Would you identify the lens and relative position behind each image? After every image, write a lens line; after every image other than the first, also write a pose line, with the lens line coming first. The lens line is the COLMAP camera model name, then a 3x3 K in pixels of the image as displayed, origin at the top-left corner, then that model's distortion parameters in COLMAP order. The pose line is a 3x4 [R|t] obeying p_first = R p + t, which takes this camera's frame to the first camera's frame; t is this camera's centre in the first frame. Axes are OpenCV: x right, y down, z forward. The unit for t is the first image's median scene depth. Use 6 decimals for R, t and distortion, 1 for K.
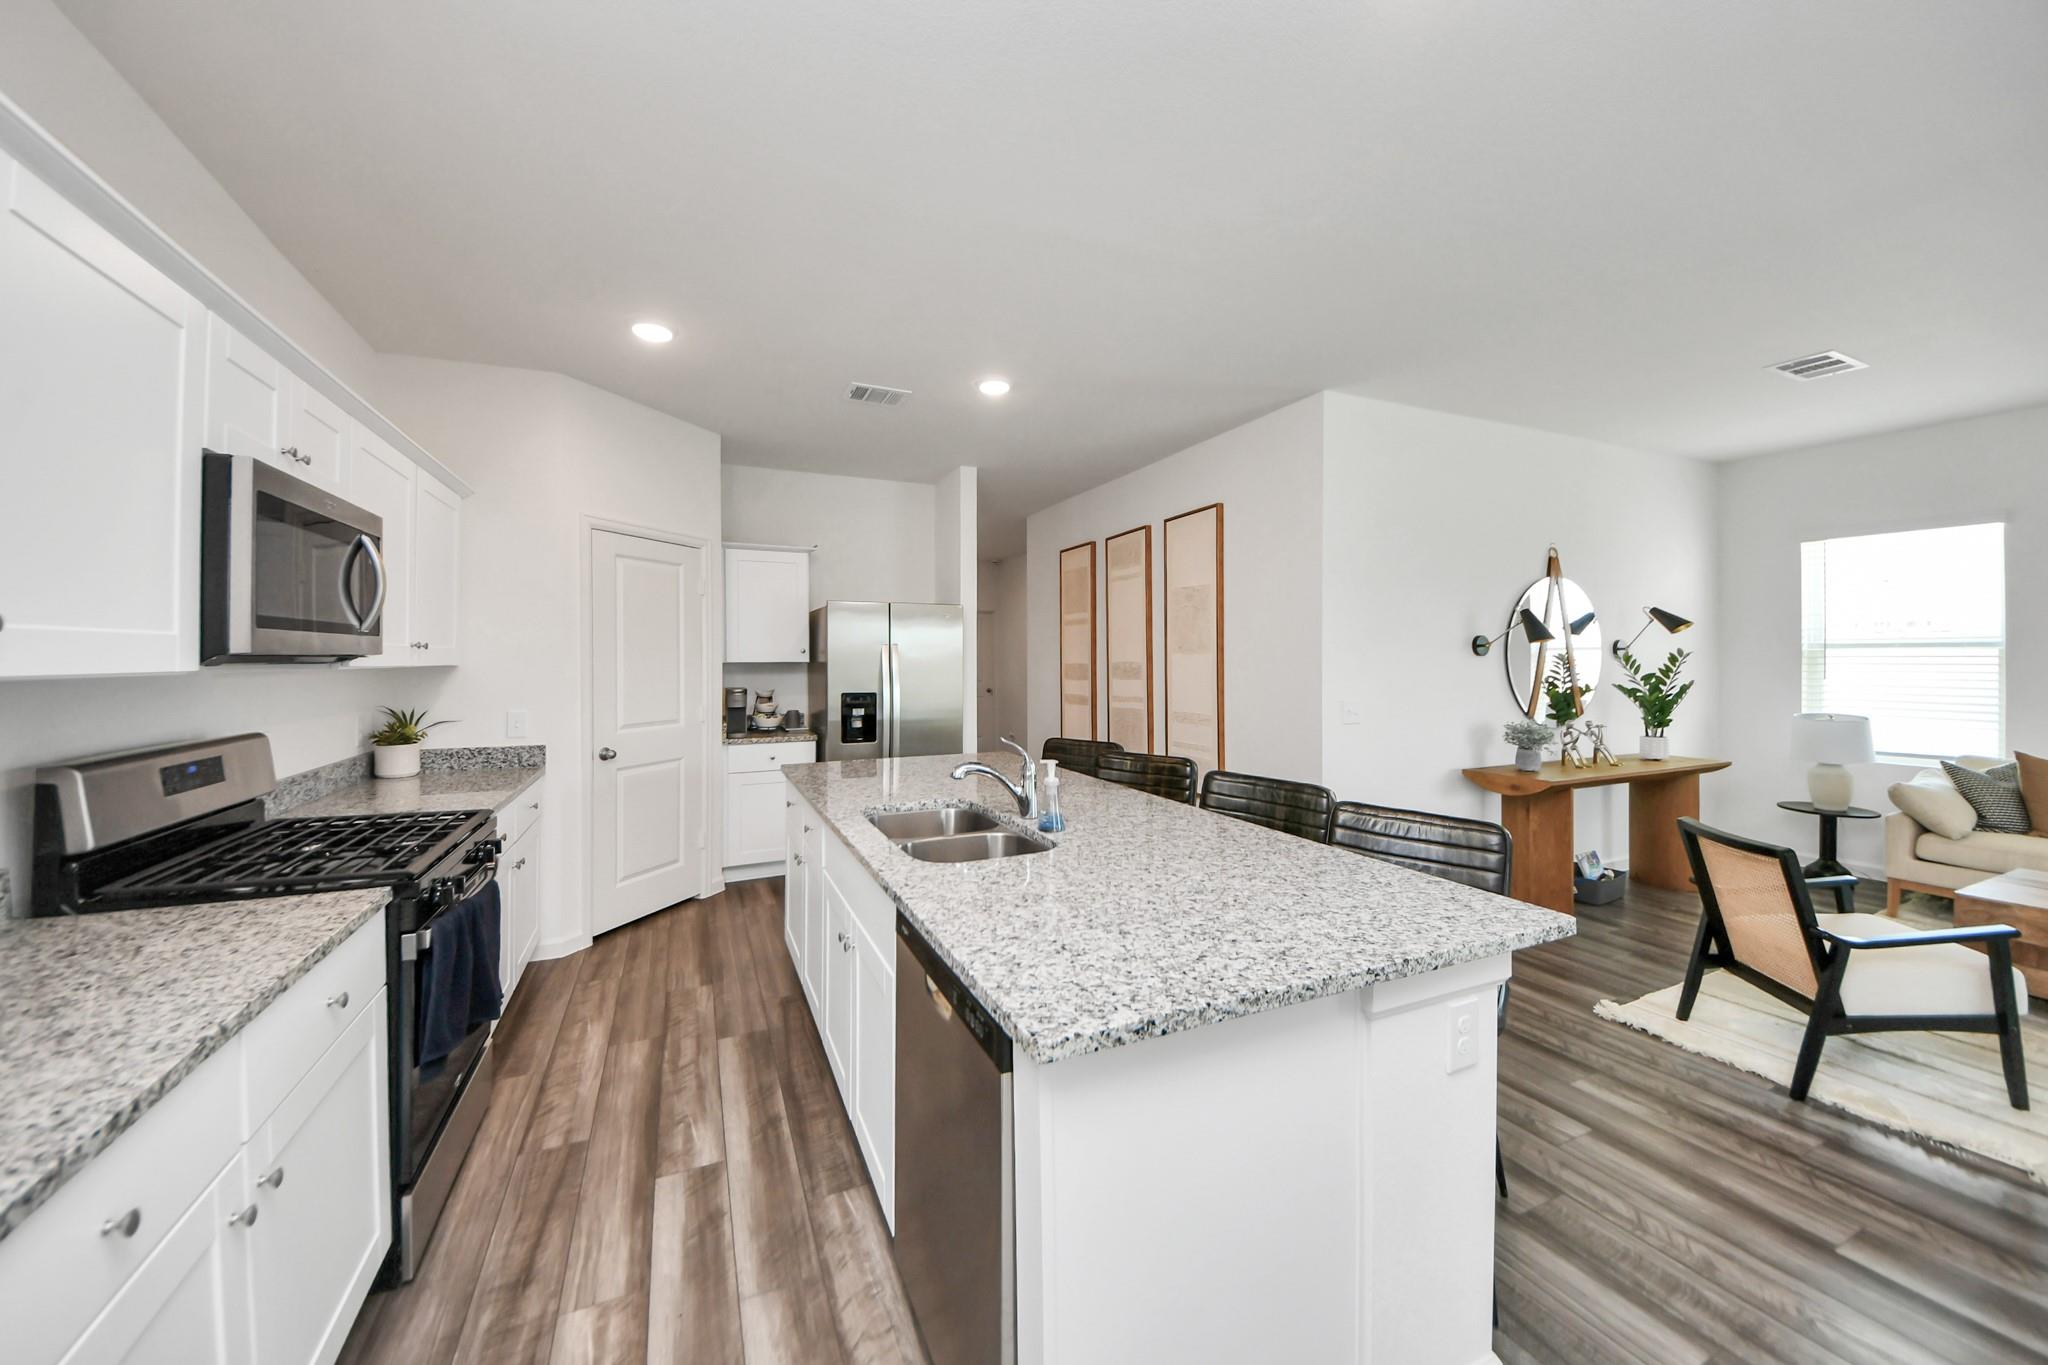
lens RADIAL K [[755.9, 0, 1021.1], [0, 755.9, 659.4], [0, 0, 1]] dist [0.050625, -0.034196]
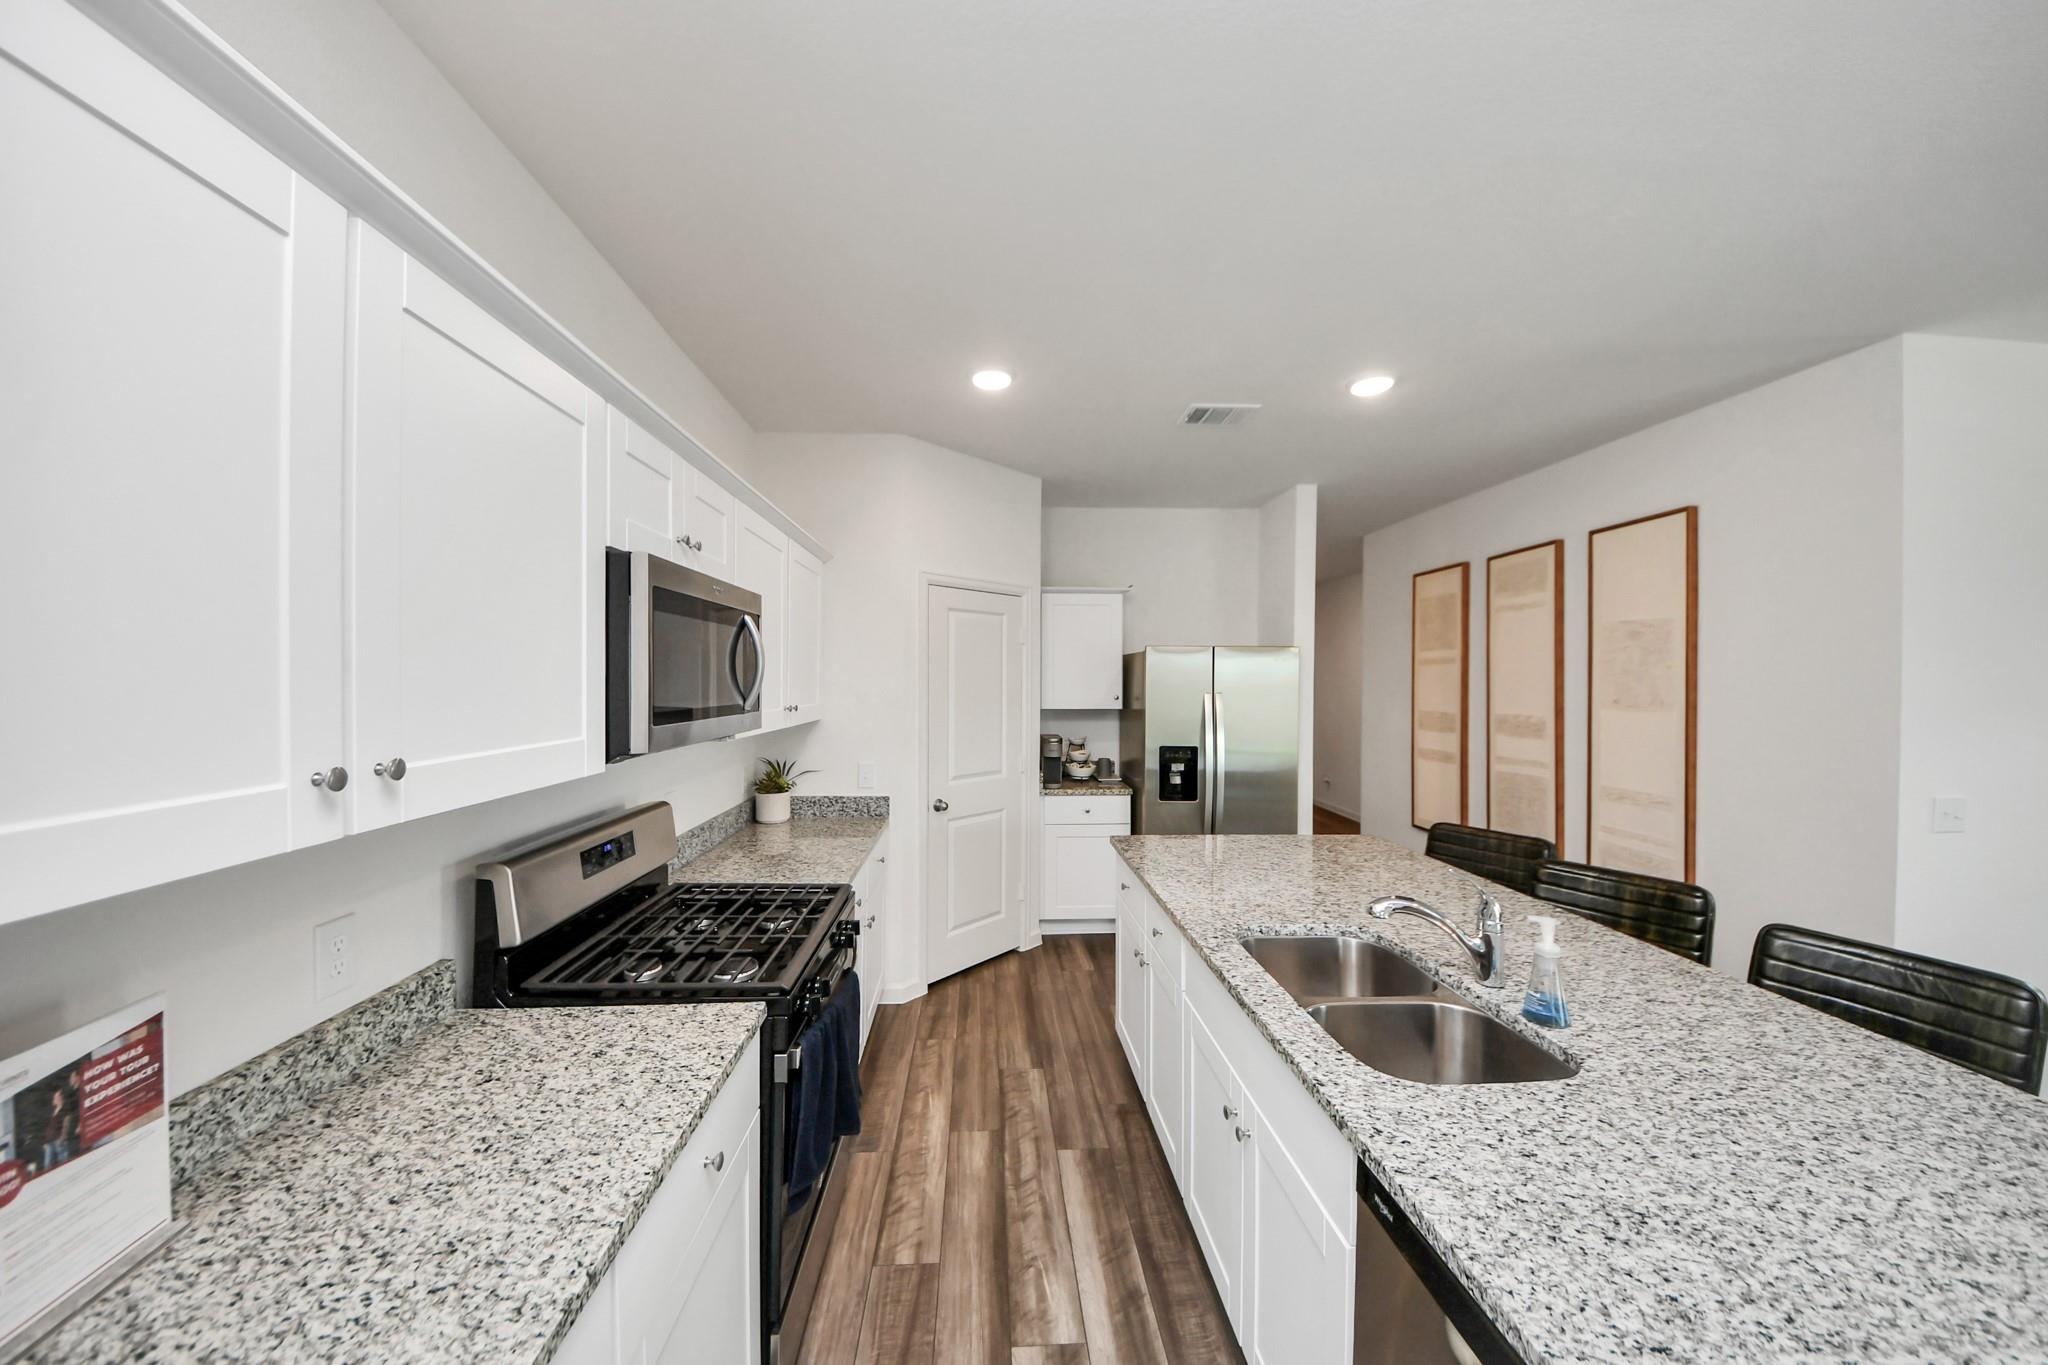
lens RADIAL K [[752.2, 0, 1014.0], [0, 752.2, 685.6], [0, 0, 1]] dist [0.014518, -0.000145]
pose [[0.931403, 0.007052, -0.363922, -0.108719], [-0.005099, 0.999967, 0.006327, -0.051200], [0.363955, -0.004038, 0.931408, 0.135479]]
